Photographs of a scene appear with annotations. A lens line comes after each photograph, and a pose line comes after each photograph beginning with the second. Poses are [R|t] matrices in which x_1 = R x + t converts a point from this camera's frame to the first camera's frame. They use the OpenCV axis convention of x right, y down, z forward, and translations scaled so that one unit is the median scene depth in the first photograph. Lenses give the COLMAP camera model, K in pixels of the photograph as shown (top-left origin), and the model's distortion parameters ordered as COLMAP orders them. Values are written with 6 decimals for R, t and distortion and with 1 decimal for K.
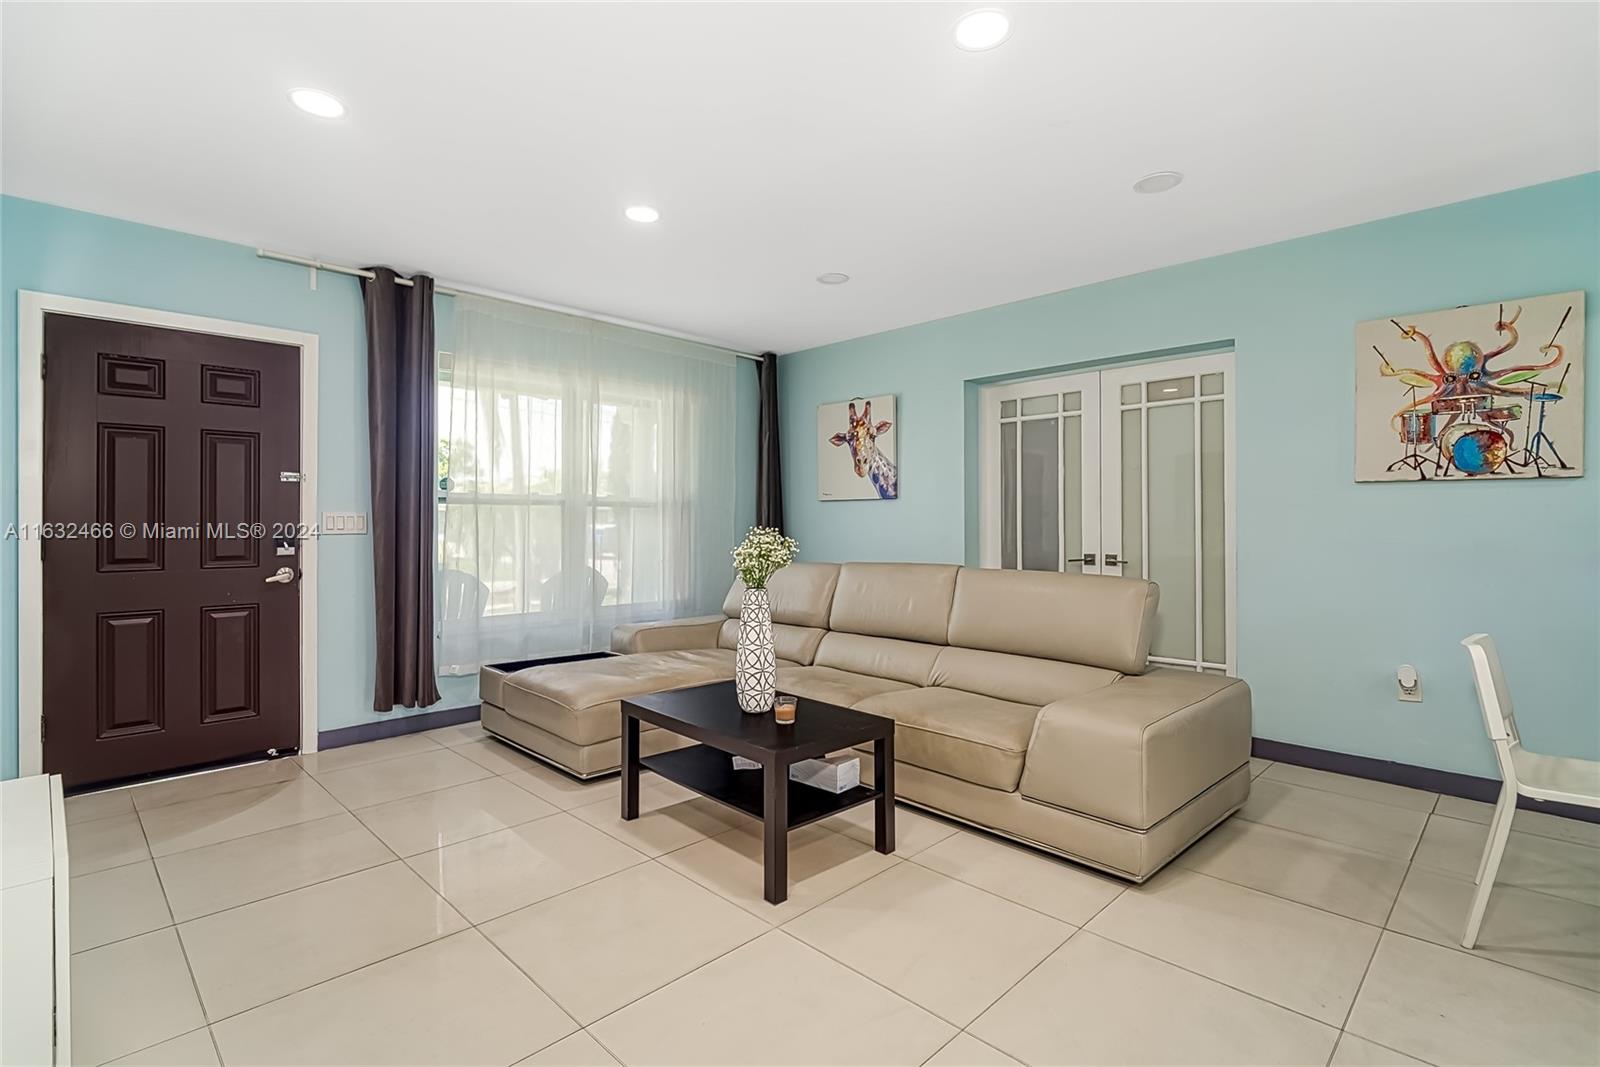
lens RADIAL K [[756.3, 0, 795.2], [0, 756.3, 522.3], [0, 0, 1]] dist [-0.002082, -0.000514]
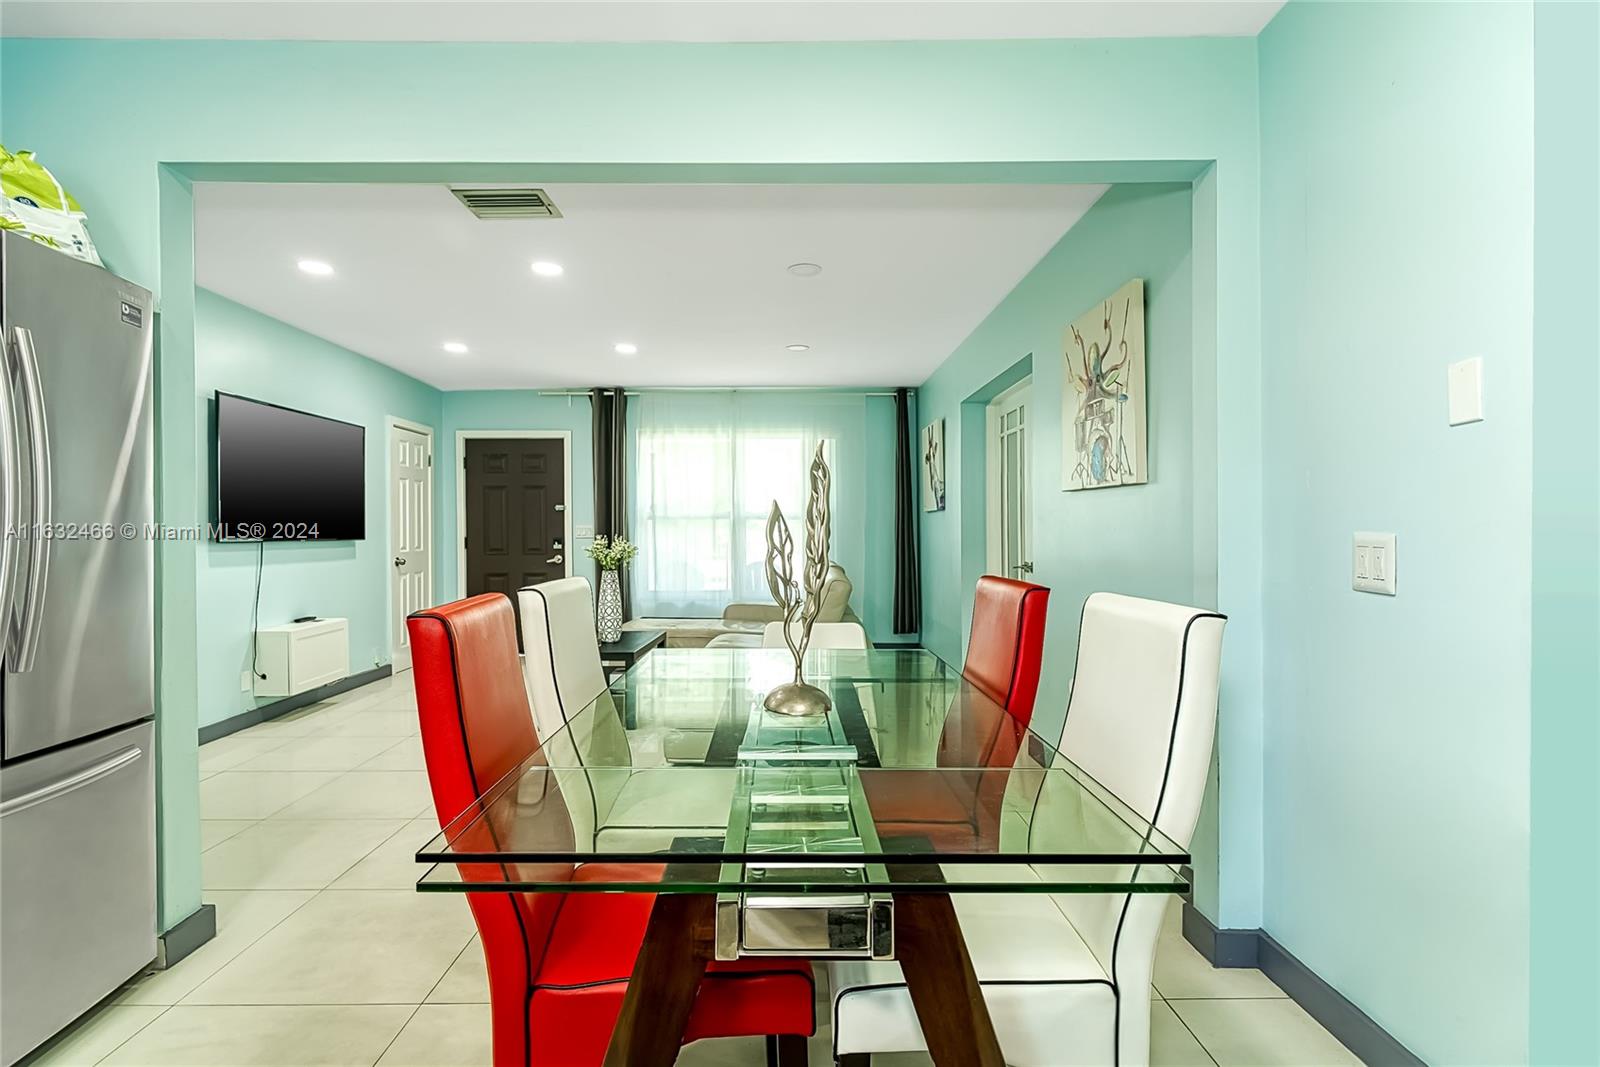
lens RADIAL K [[768.8, 0, 792.7], [0, 768.8, 537.0], [0, 0, 1]] dist [-0.000988, -0.000421]
pose [[0.712022, 0.005492, -0.702136, 1.099303], [0.002062, 0.999949, 0.009912, -0.003917], [0.702154, -0.008506, 0.711974, 0.034358]]
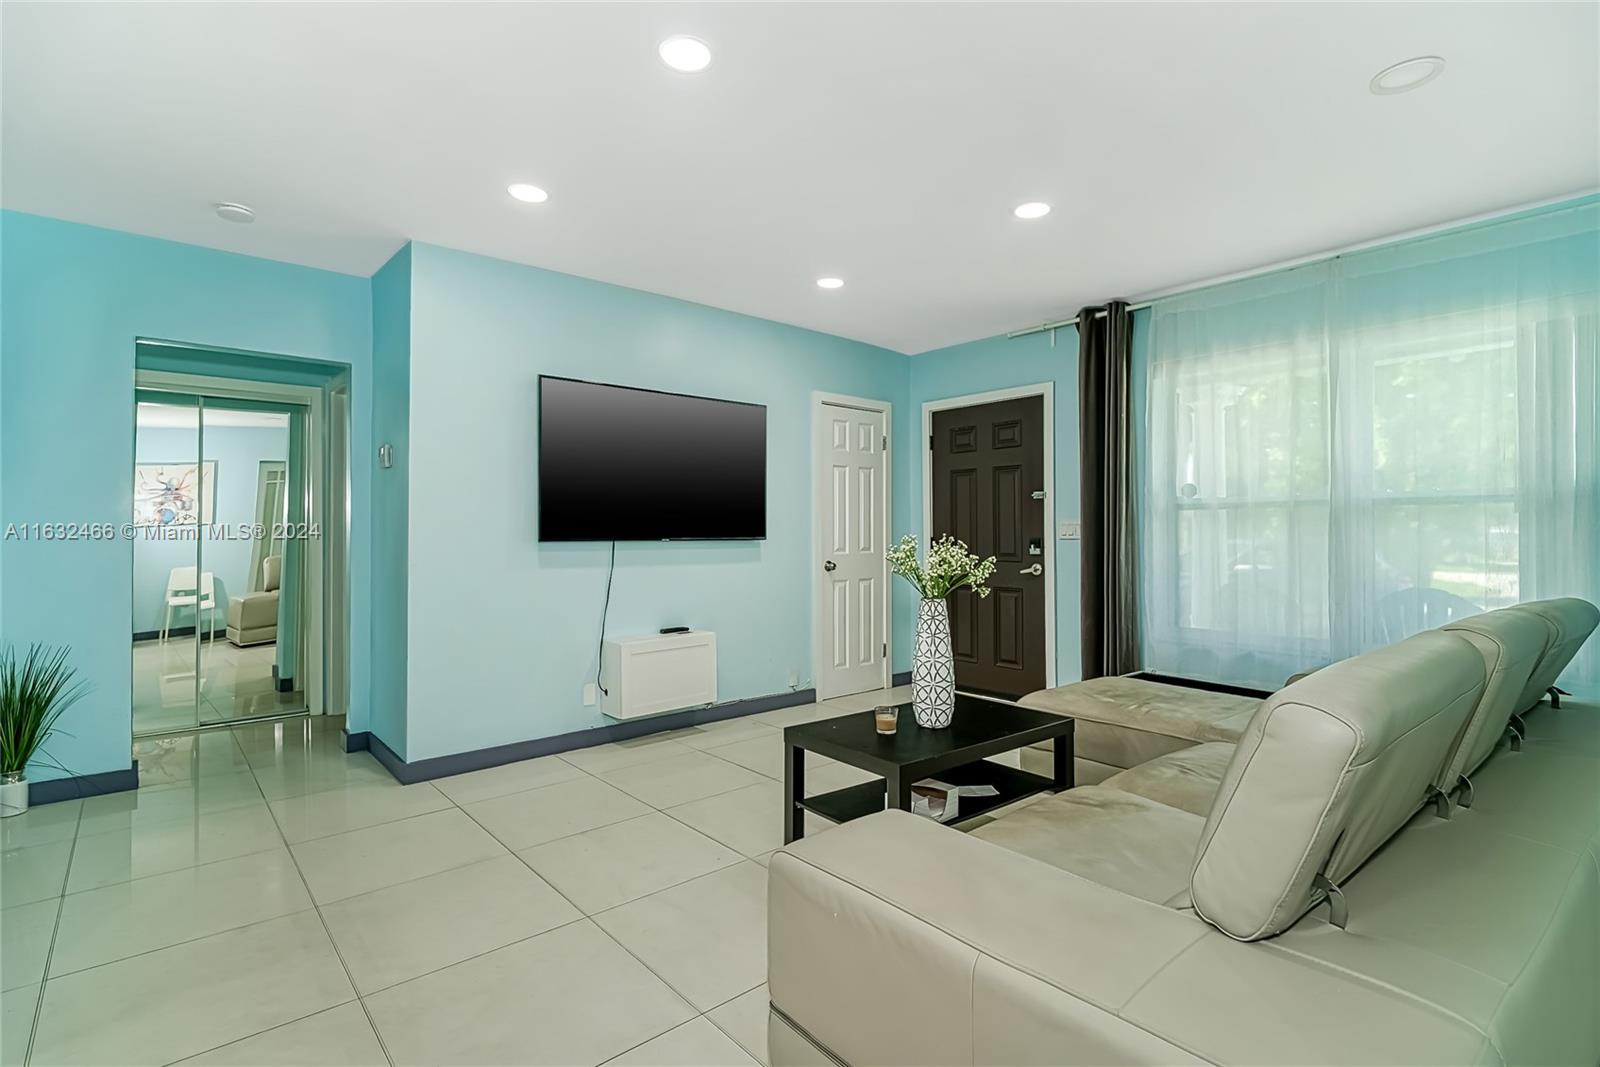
lens RADIAL K [[768.8, 0, 792.7], [0, 768.8, 537.0], [0, 0, 1]] dist [-0.000988, -0.000421]
pose [[-0.077875, 0.008266, -0.996929, 0.699661], [0.003856, 0.999961, 0.007990, 0.000912], [0.996956, -0.003222, -0.077904, 0.672860]]
